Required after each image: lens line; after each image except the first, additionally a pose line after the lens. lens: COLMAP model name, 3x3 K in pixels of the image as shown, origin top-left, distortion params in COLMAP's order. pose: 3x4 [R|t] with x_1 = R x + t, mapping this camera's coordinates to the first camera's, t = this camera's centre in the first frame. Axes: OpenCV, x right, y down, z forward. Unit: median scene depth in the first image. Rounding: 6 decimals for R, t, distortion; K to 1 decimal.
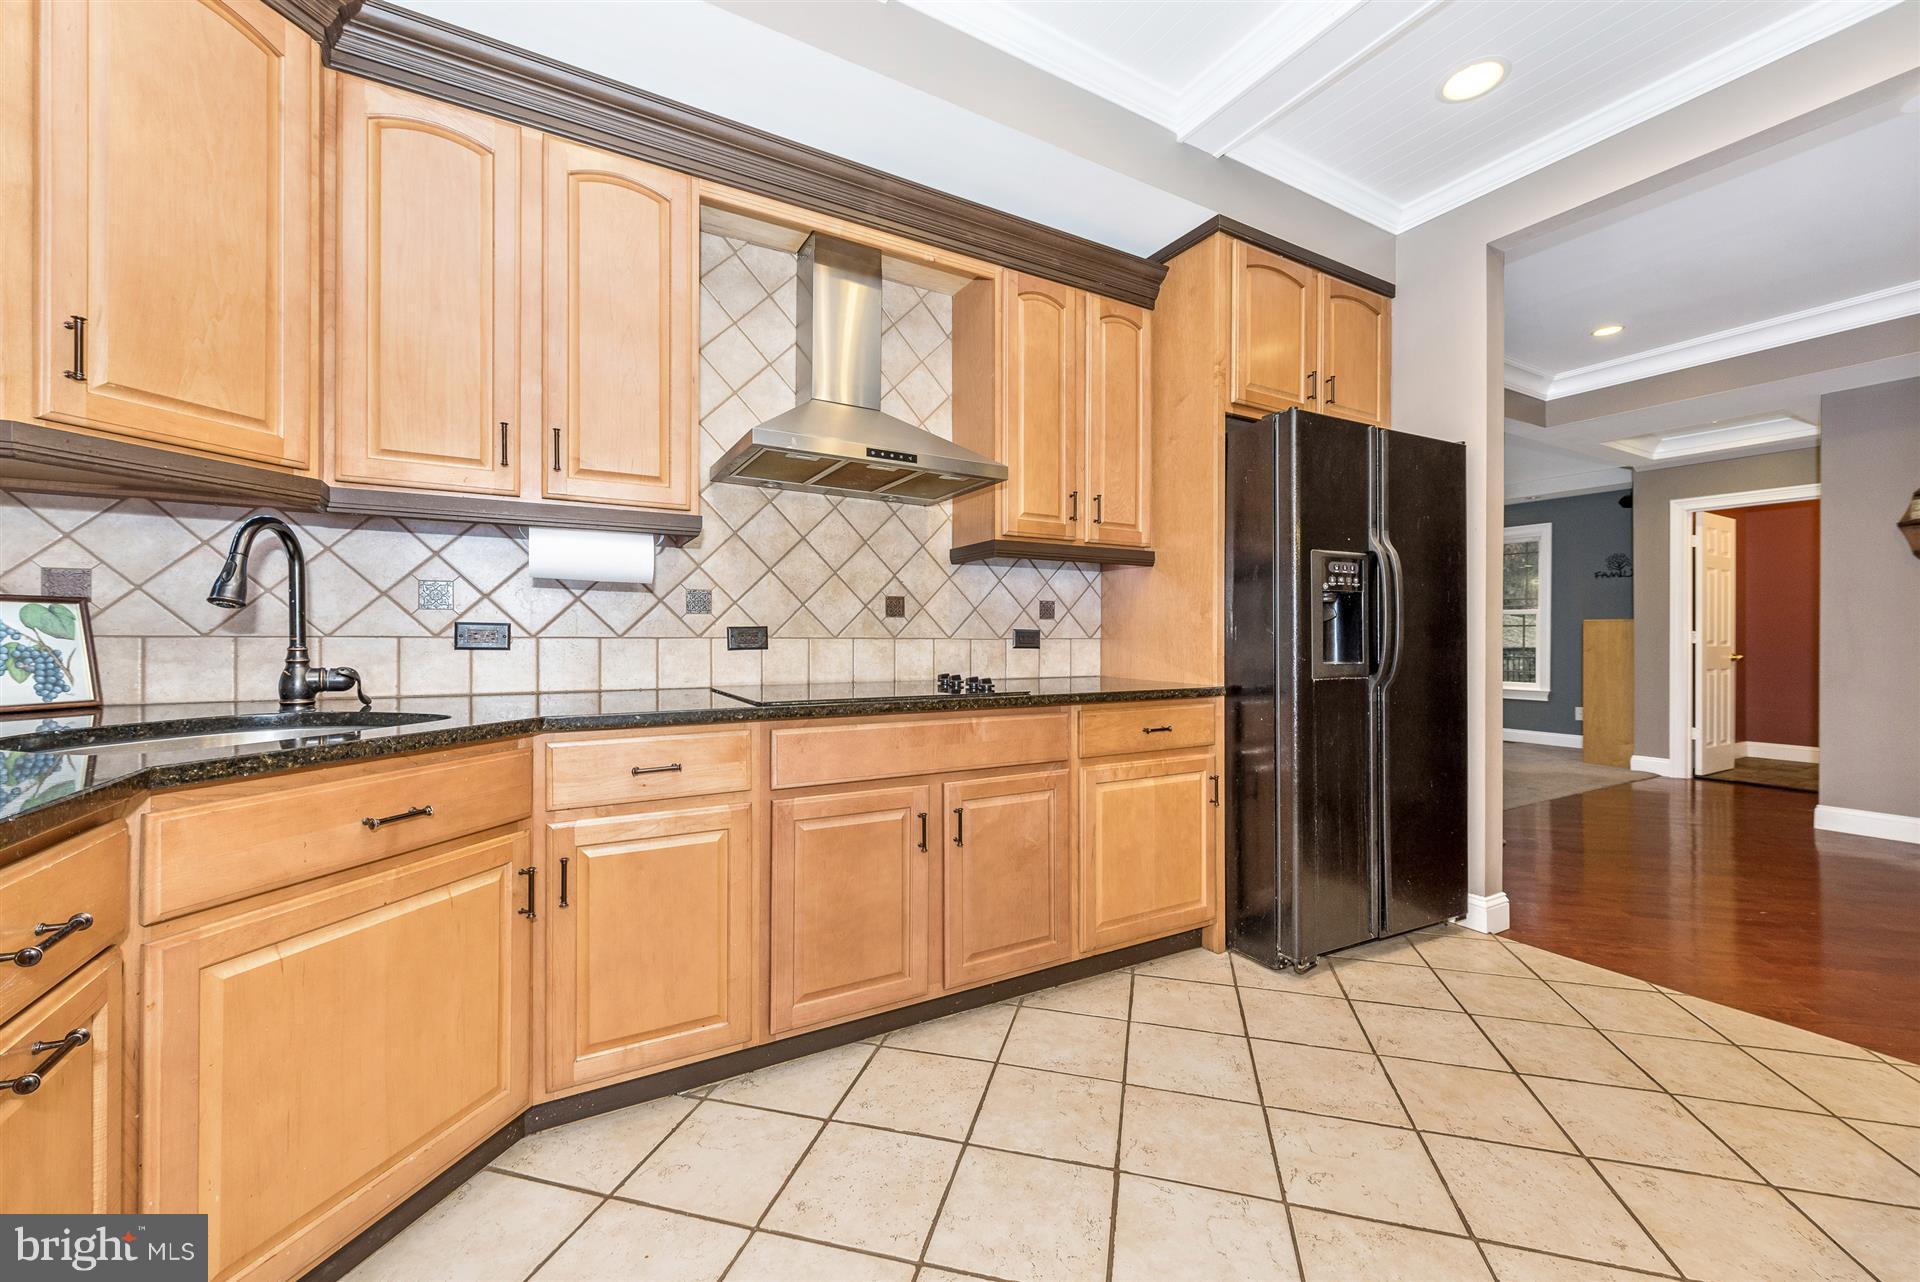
lens RADIAL K [[757.9, 0, 957.1], [0, 757.9, 635.8], [0, 0, 1]] dist [0.004244, -0.000345]
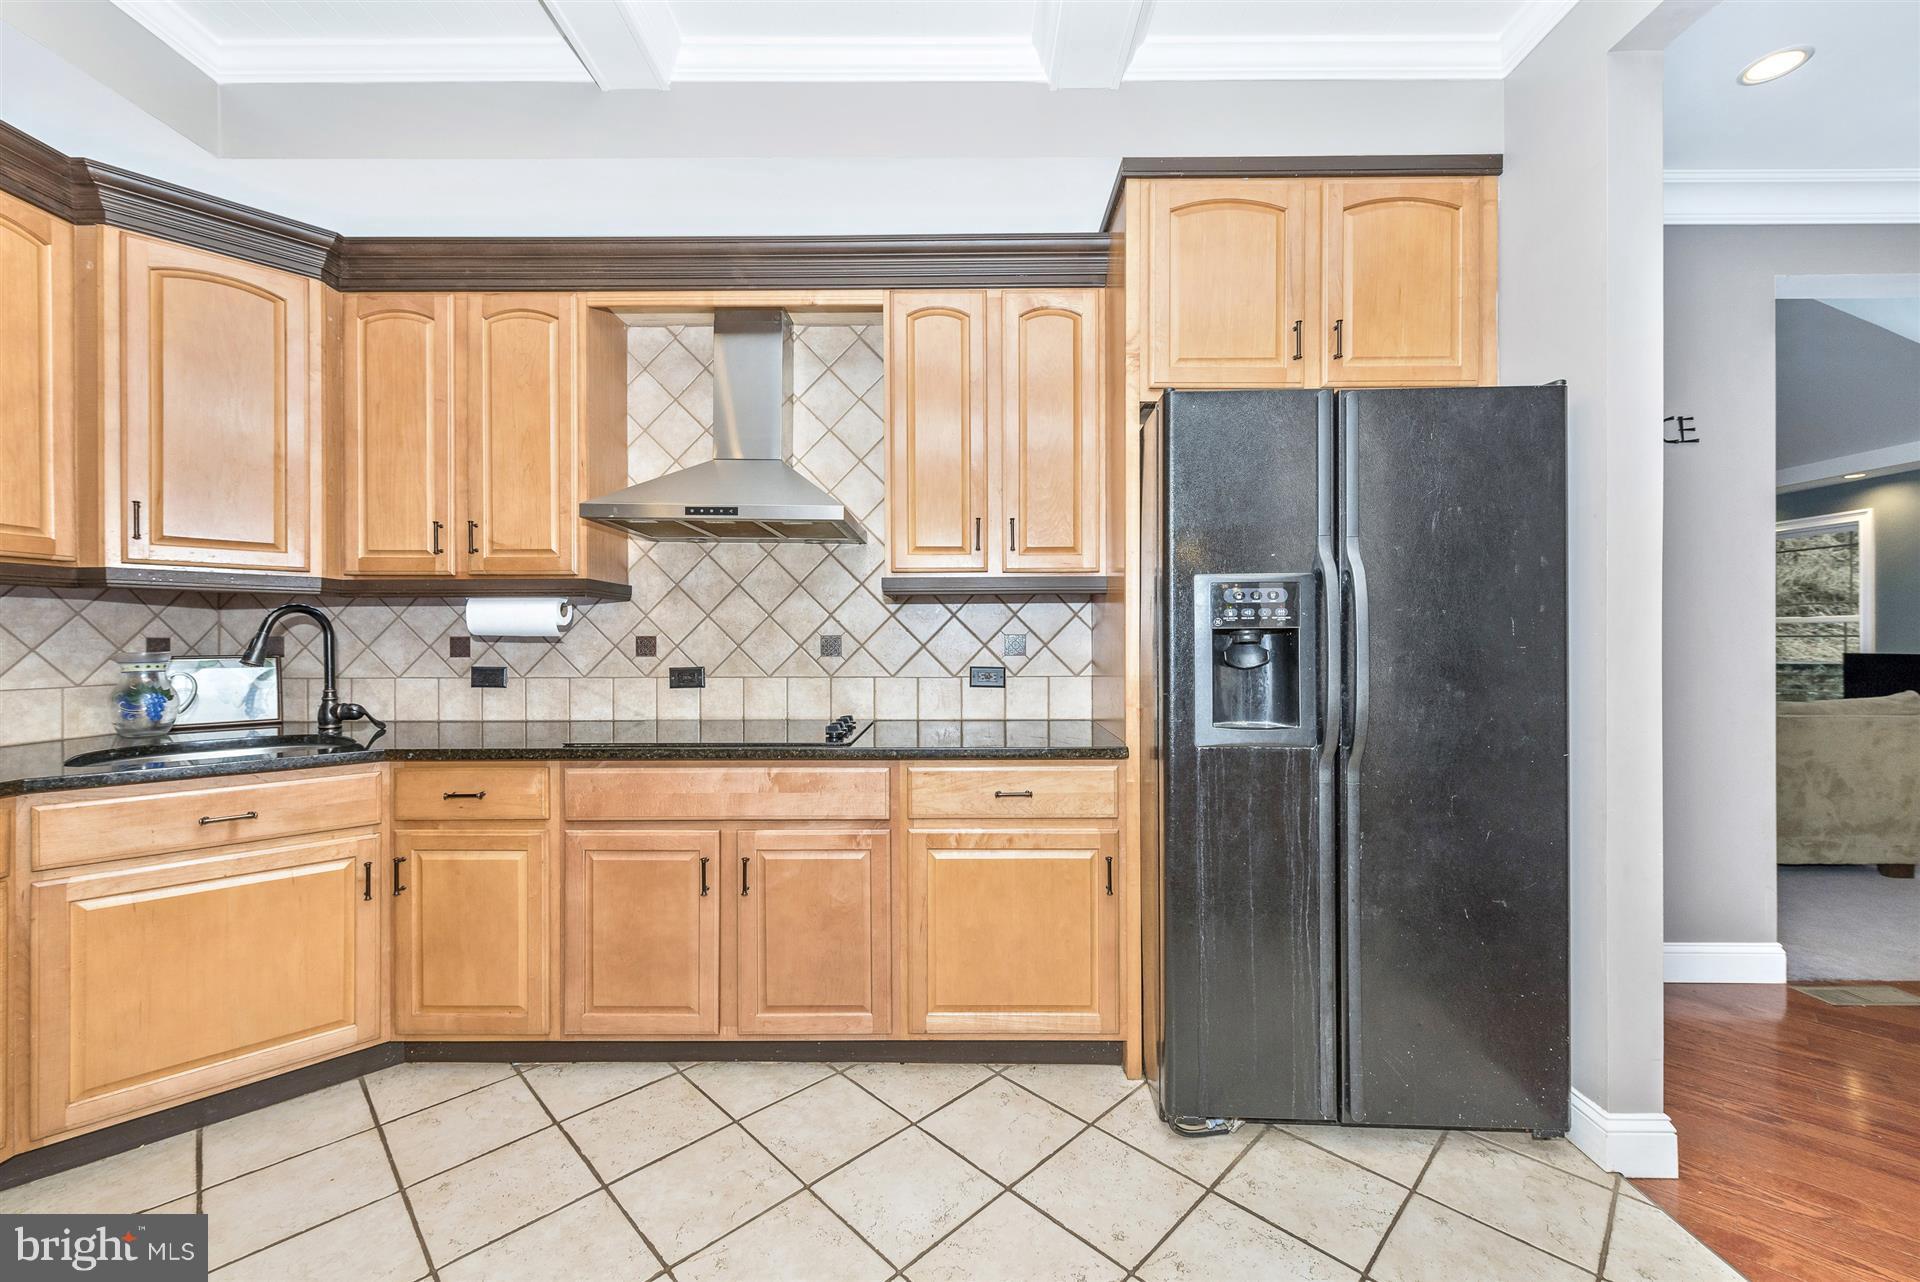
lens RADIAL K [[757.9, 0, 960.3], [0, 757.9, 638.8], [0, 0, 1]] dist [0.004244, -0.000345]
pose [[0.864685, -0.007171, -0.502264, 0.635391], [0.006178, 0.999974, -0.003642, -0.047658], [0.502277, 0.000046, 0.864707, 0.230316]]
